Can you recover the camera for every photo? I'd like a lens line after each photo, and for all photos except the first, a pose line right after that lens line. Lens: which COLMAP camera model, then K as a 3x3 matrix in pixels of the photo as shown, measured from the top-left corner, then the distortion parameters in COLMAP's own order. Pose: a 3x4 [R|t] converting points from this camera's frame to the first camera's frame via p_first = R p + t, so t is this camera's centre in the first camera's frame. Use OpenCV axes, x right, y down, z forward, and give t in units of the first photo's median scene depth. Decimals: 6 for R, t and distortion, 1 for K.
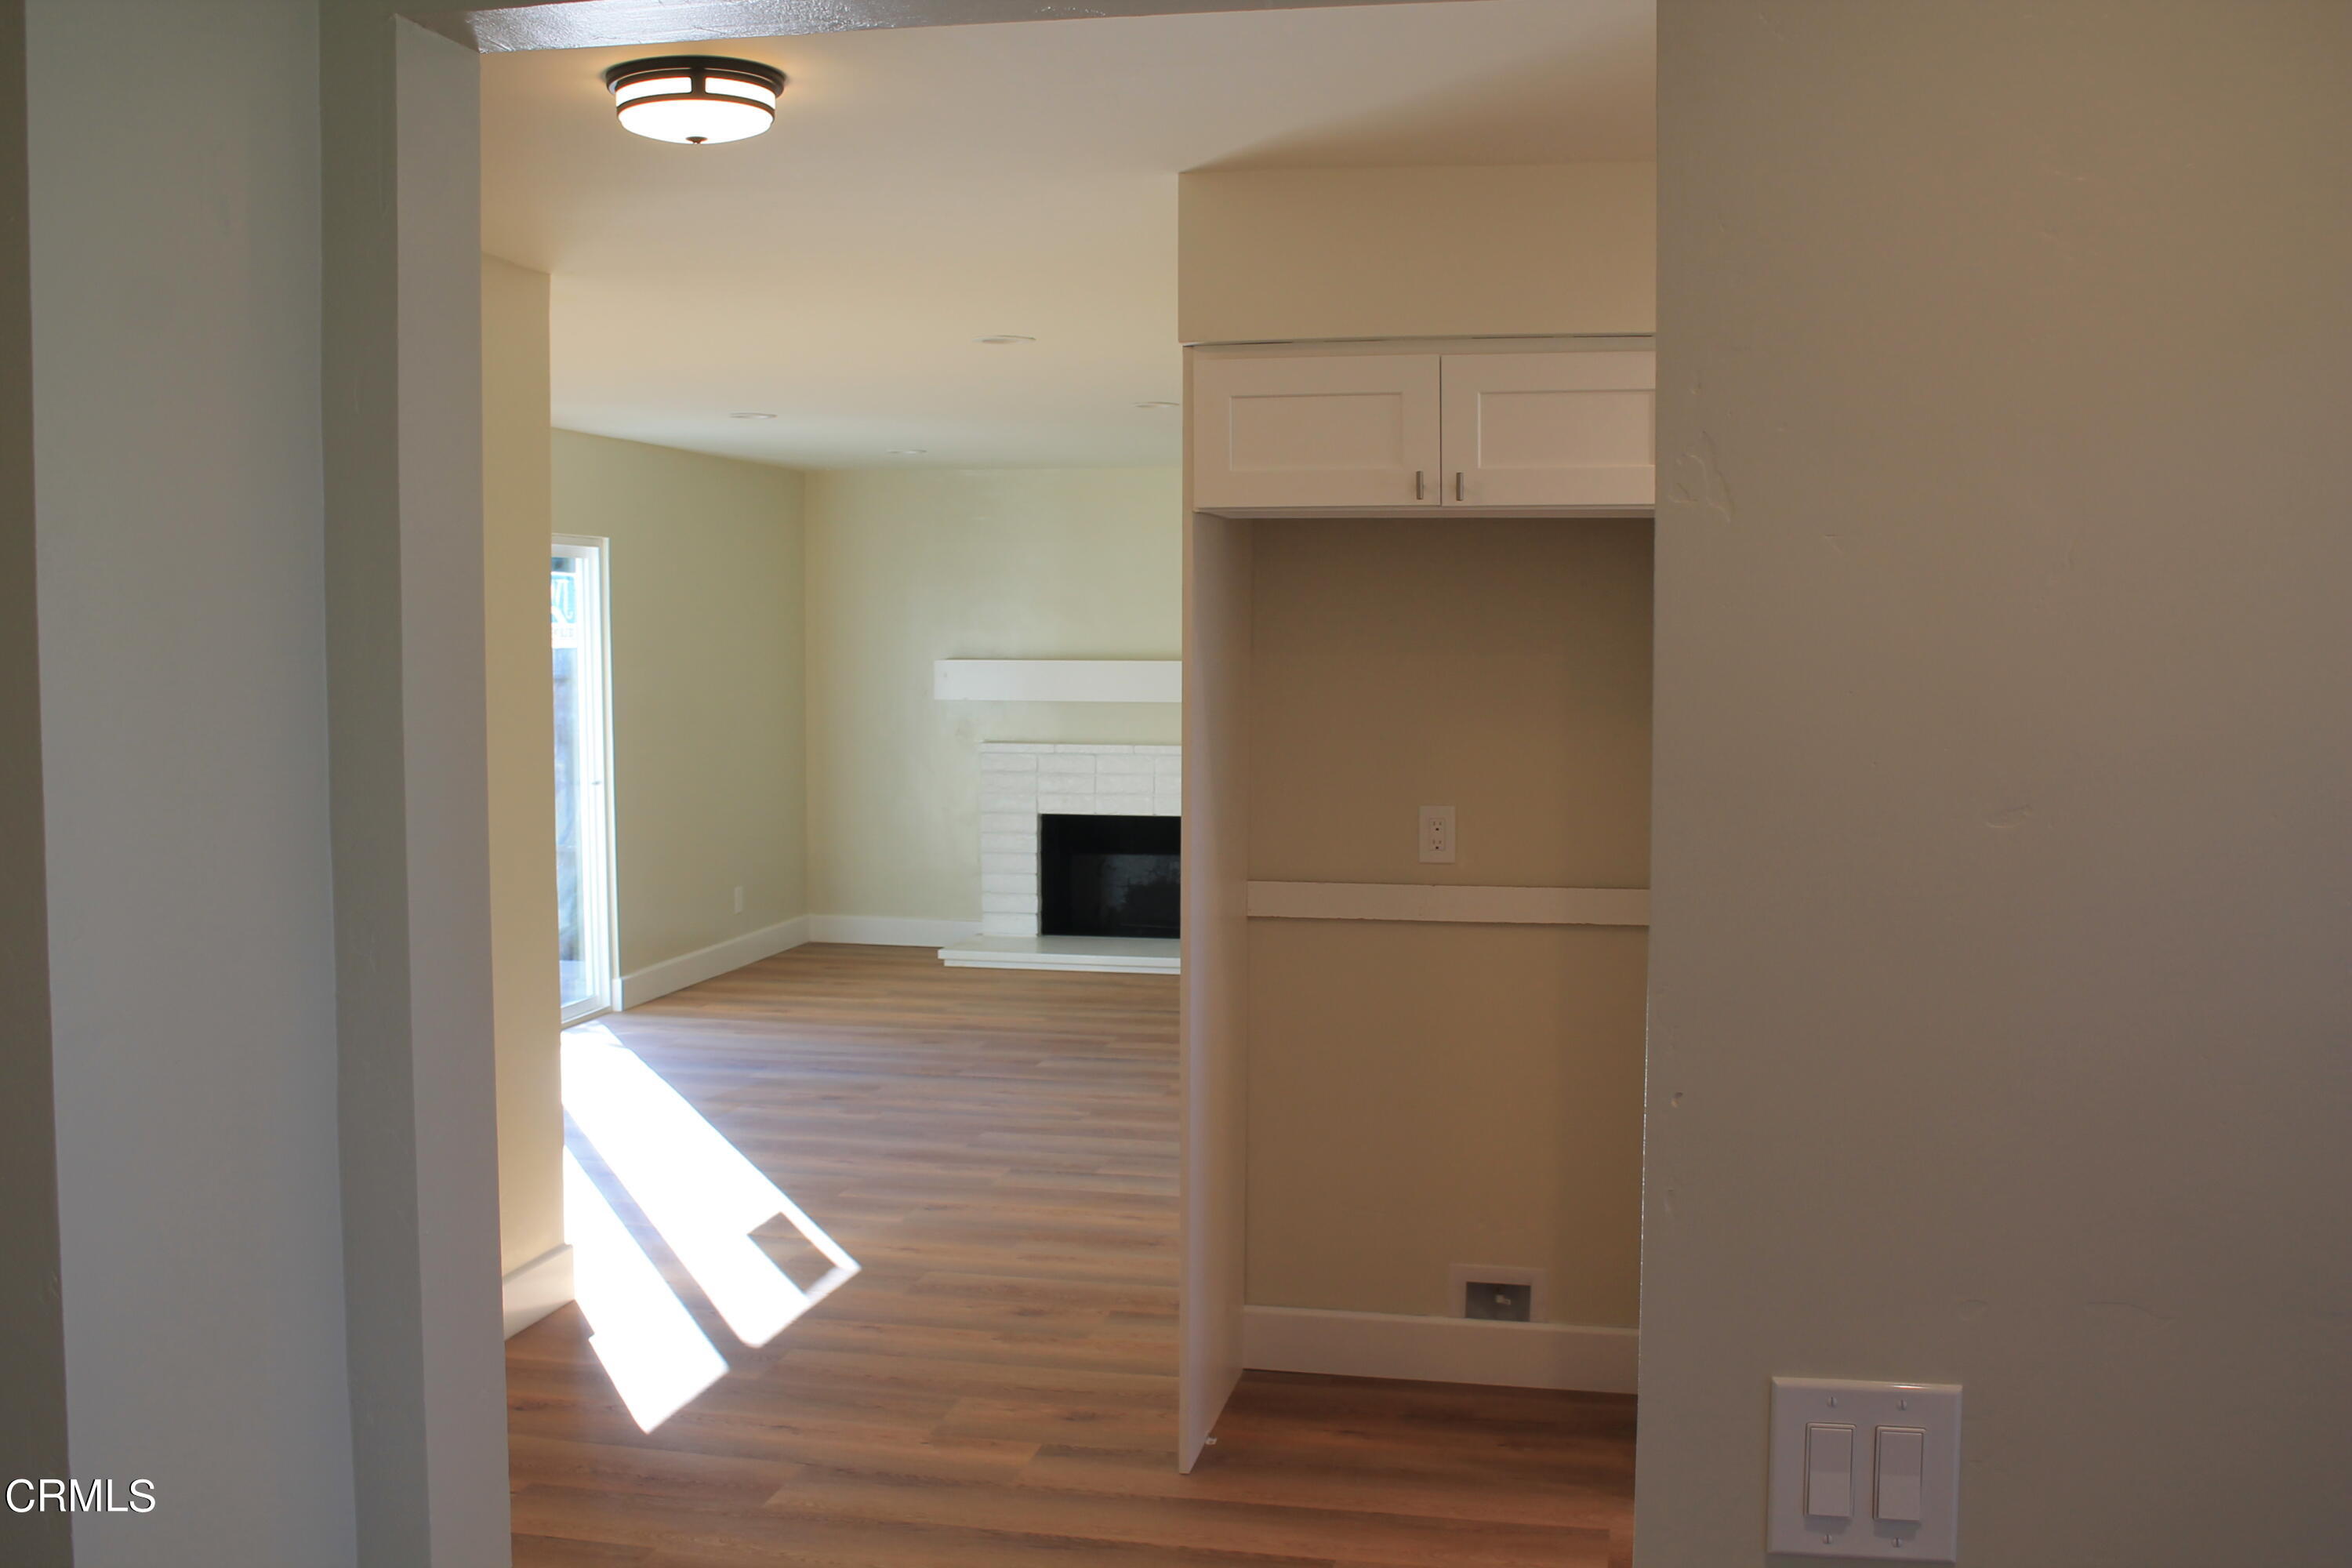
lens RADIAL K [[2389.9, 0, 1178.1], [0, 2389.9, 786.0], [0, 0, 1]] dist [-0.067918, 0.000000]
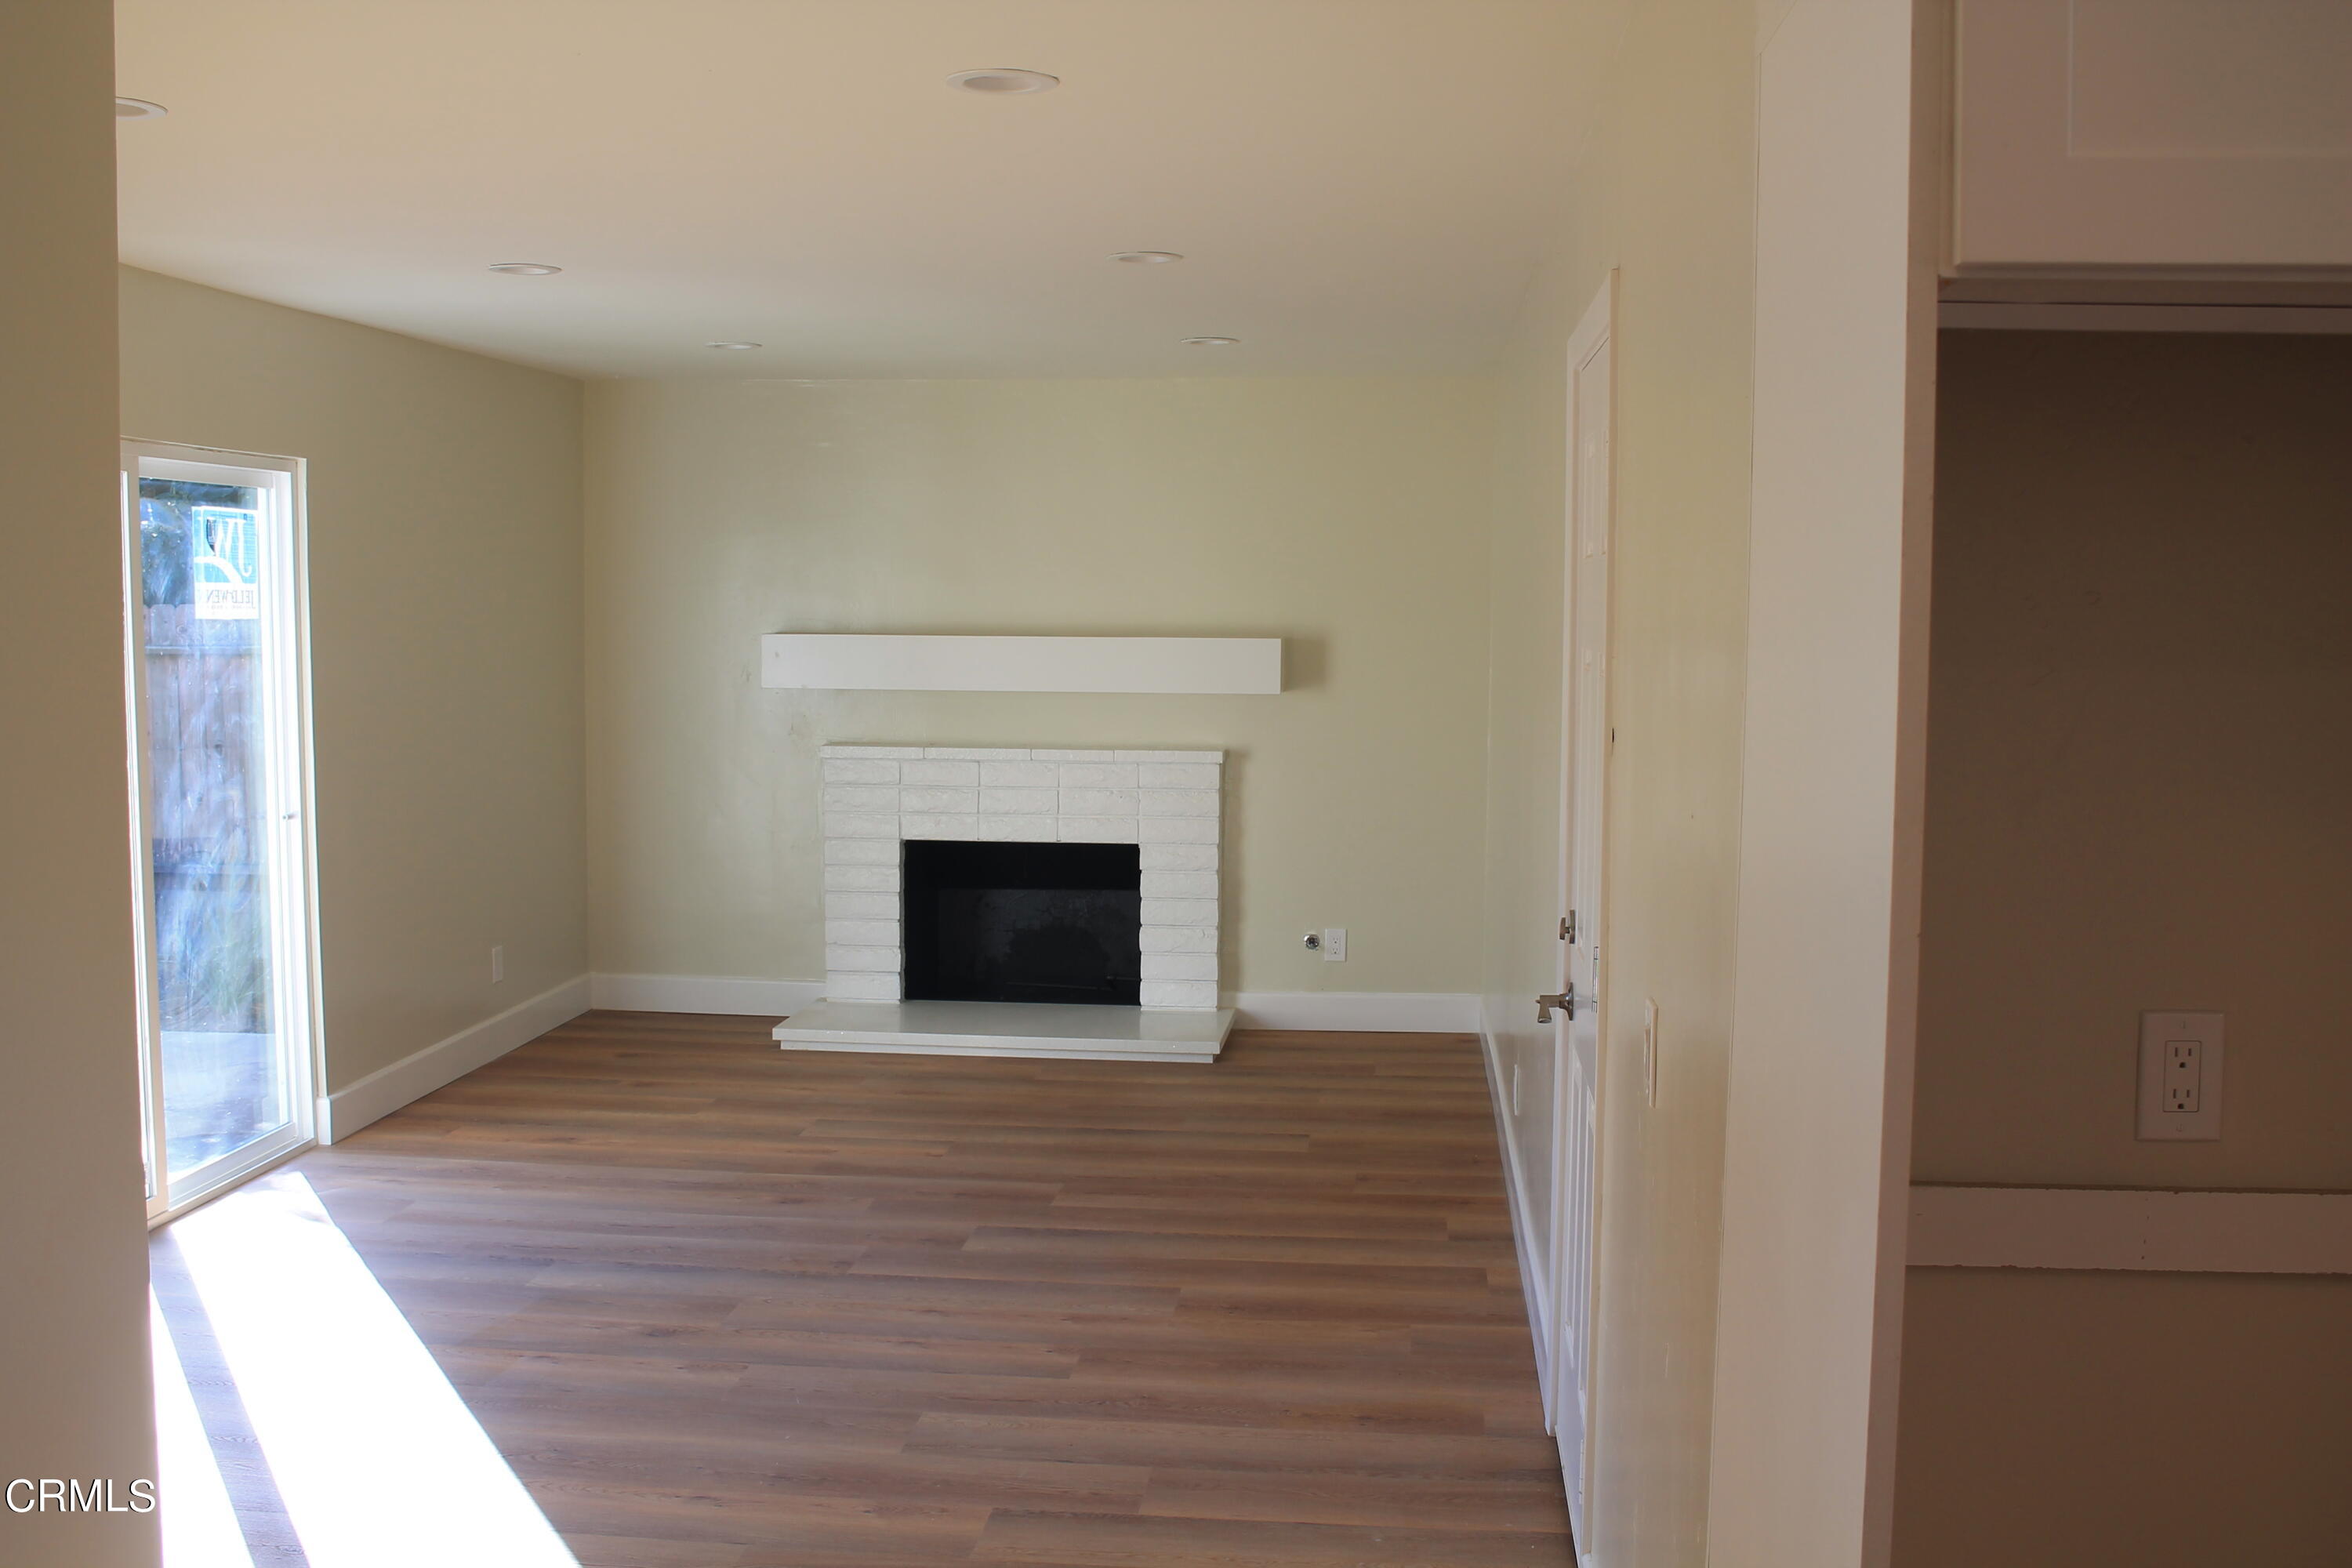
lens RADIAL K [[2389.9, 0, 1172.0], [0, 2389.9, 788.1], [0, 0, 1]] dist [-0.067918, 0.000000]
pose [[0.994648, -0.002611, 0.103292, -0.061401], [0.000896, 0.999861, 0.016642, -0.020276], [-0.103321, -0.016460, 0.994512, 0.292859]]
